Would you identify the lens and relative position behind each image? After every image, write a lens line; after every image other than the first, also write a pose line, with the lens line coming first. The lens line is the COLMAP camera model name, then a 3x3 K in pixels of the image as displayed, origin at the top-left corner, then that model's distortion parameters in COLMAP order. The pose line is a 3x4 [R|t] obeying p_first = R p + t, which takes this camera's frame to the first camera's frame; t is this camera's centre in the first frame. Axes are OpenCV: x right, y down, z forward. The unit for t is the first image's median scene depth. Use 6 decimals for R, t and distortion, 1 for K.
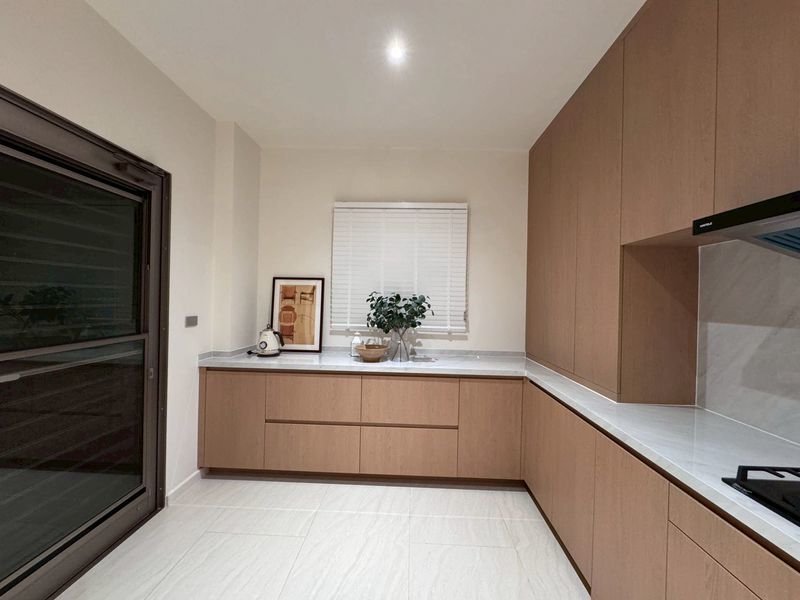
lens RADIAL K [[317.5, 0, 400.0], [0, 317.5, 300.0], [0, 0, 1]] dist [-0.017796, -0.000234]
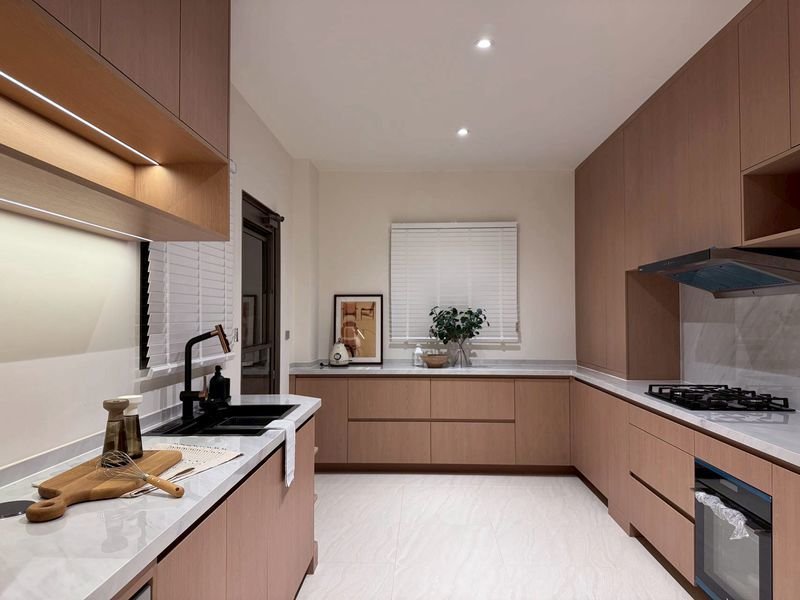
lens RADIAL K [[555.7, 0, 400.0], [0, 555.7, 300.0], [0, 0, 1]] dist [0.080081, -0.113138]
pose [[0.999735, -0.023015, 0.000379, -0.198233], [0.023015, 0.999215, -0.032249, 0.011336], [0.000364, 0.032249, 0.999480, -0.928380]]
